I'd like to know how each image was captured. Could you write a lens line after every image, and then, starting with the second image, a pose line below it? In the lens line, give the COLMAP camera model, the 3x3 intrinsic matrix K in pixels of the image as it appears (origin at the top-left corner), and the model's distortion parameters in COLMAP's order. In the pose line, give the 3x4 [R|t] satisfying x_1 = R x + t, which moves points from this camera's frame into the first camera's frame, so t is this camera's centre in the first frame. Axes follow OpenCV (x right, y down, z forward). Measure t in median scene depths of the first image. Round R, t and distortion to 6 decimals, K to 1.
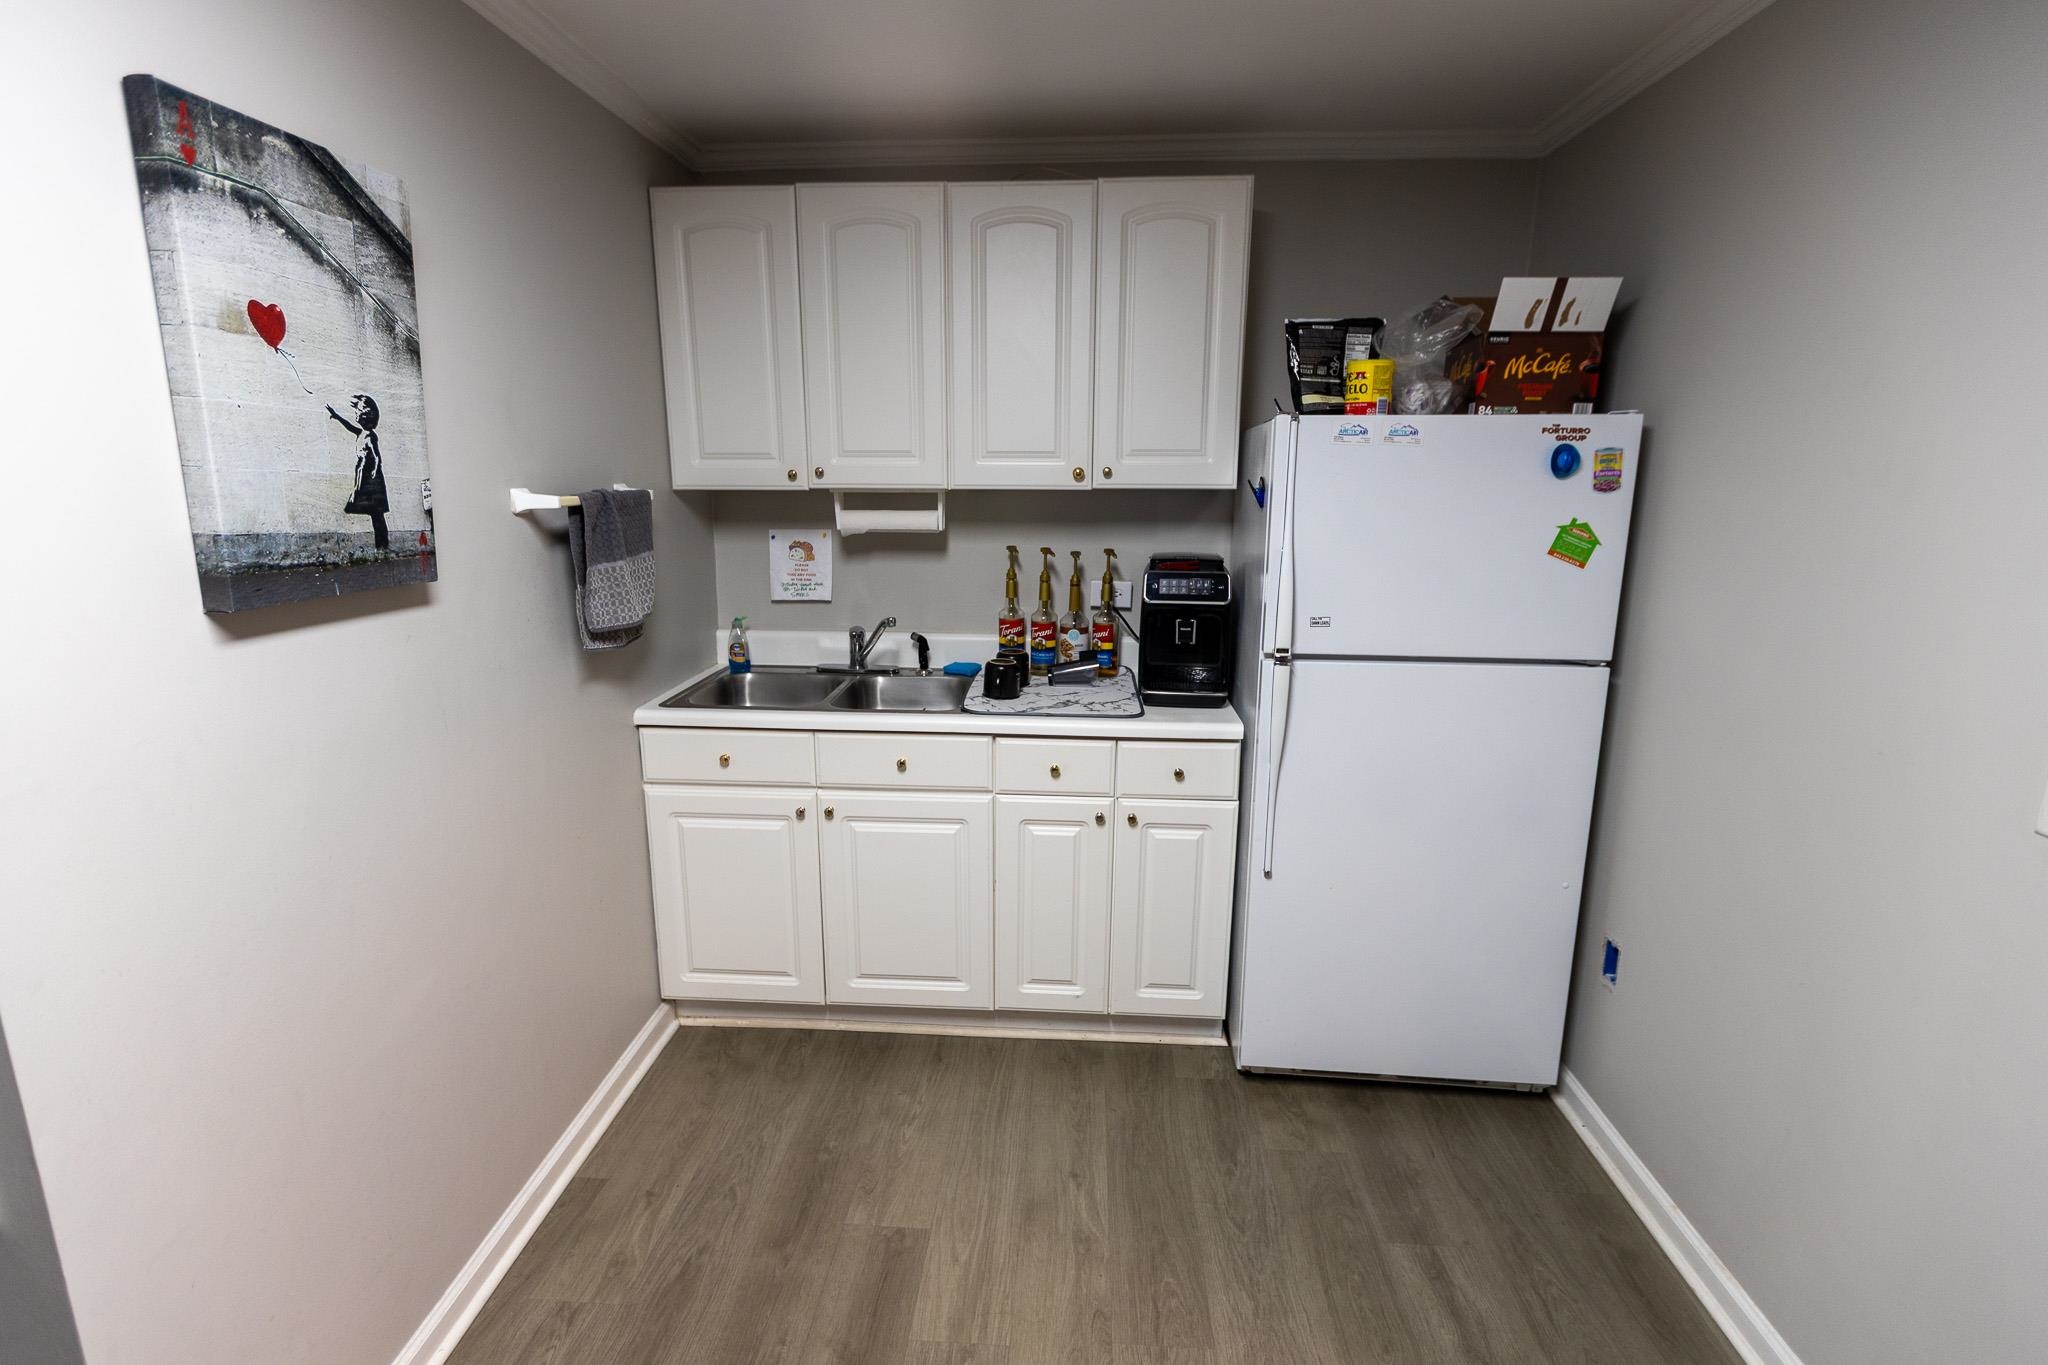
lens RADIAL K [[984.5, 0, 1021.7], [0, 984.5, 684.6], [0, 0, 1]] dist [-0.003557, -0.002039]
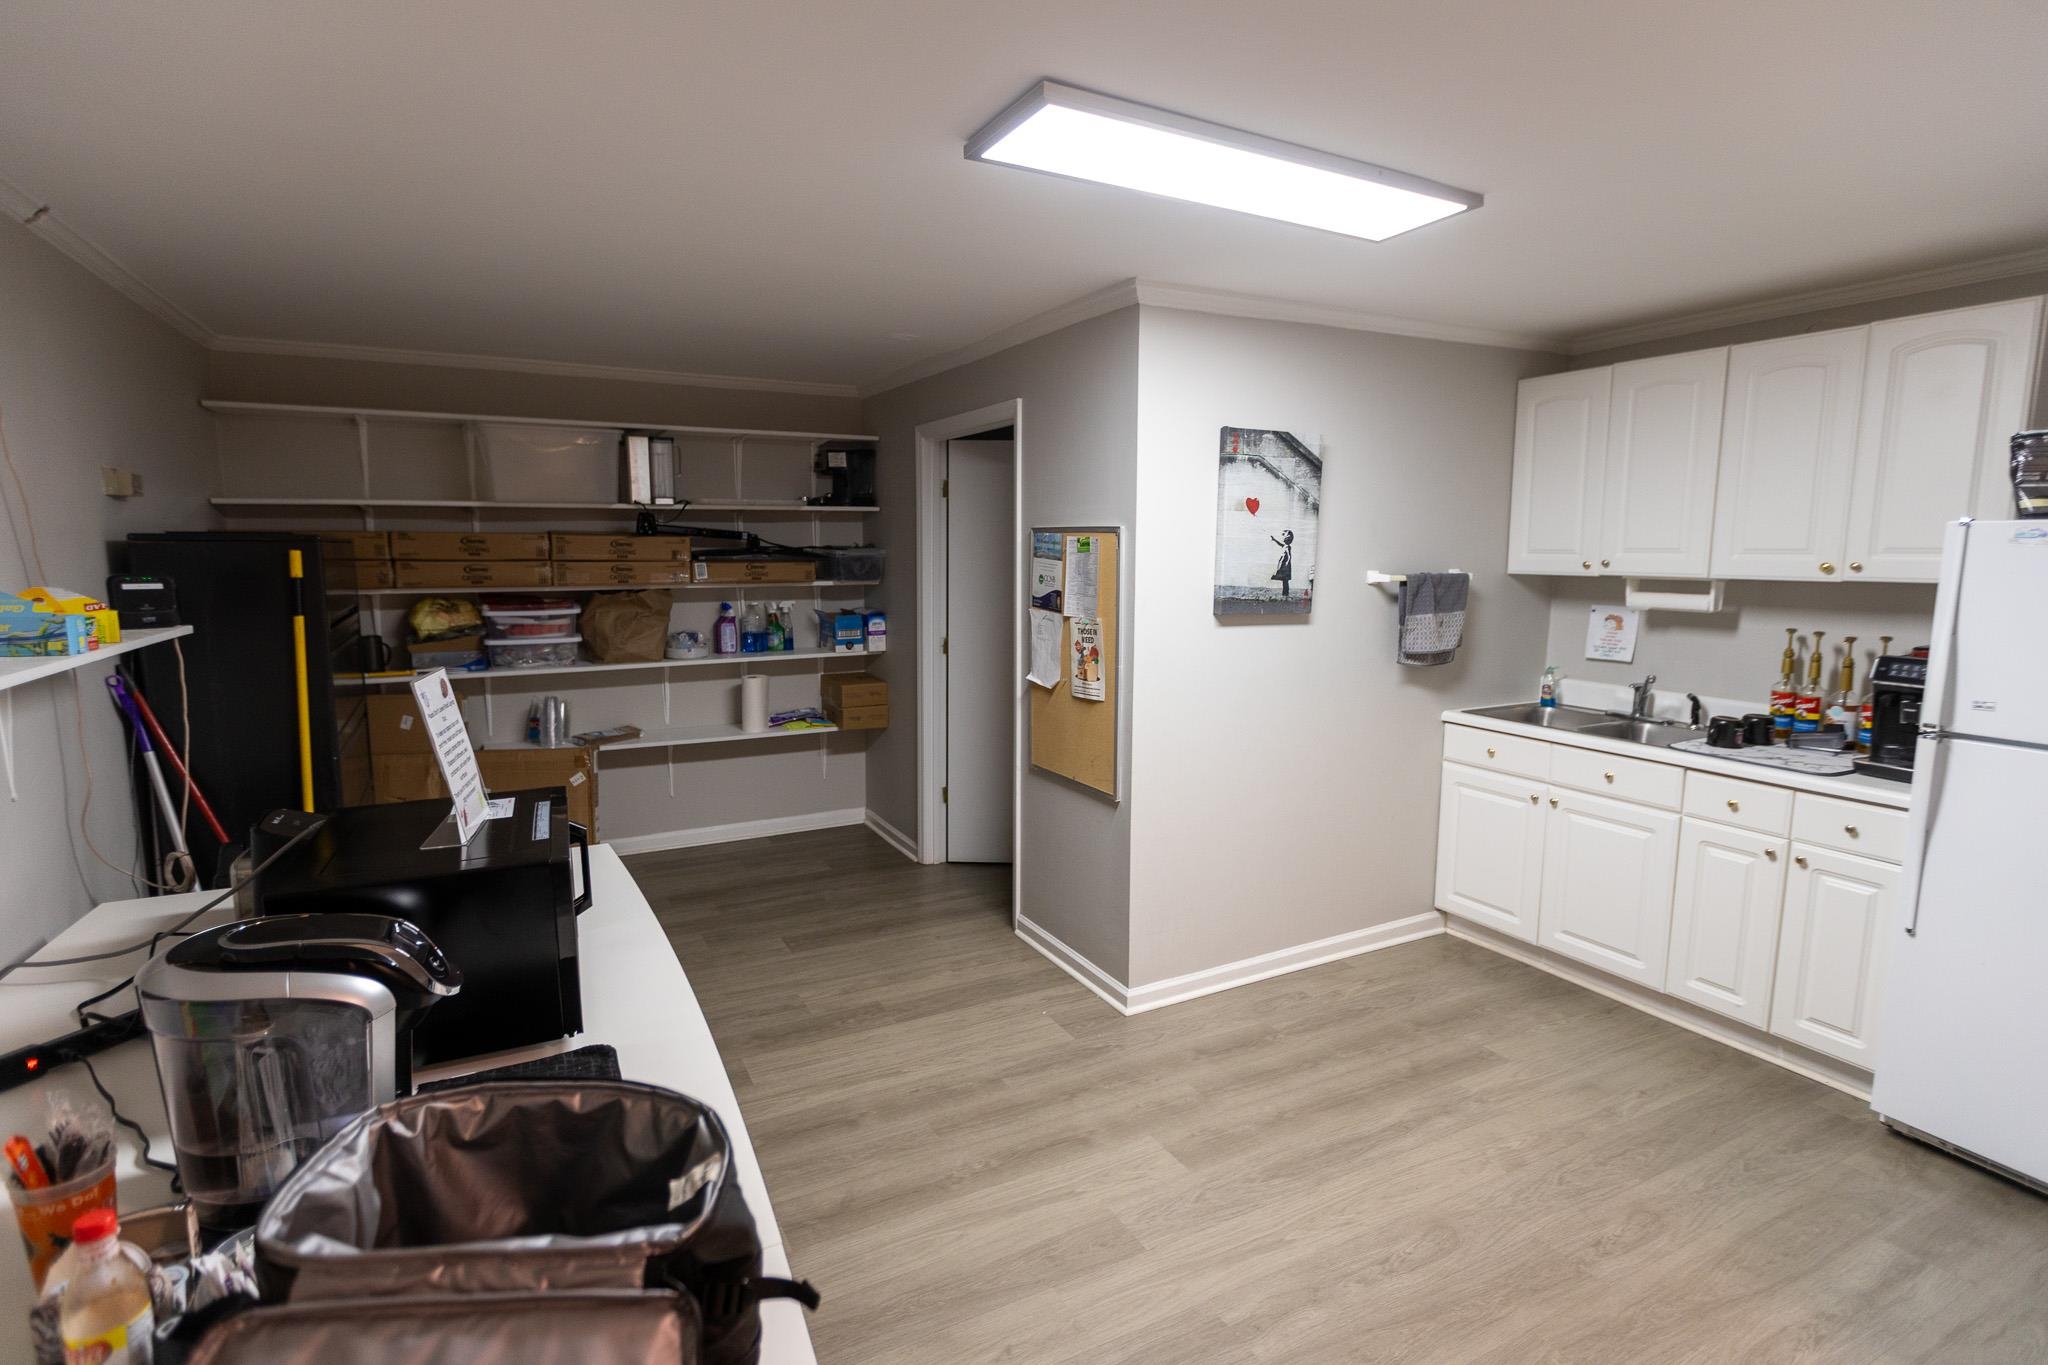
lens RADIAL K [[984.5, 0, 1021.7], [0, 984.5, 684.6], [0, 0, 1]] dist [-0.003557, -0.002039]
pose [[0.527034, 0.115967, -0.841895, 0.583730], [-0.183175, 0.982862, 0.020715, 0.077020], [0.829869, 0.143296, 0.539244, -0.423911]]
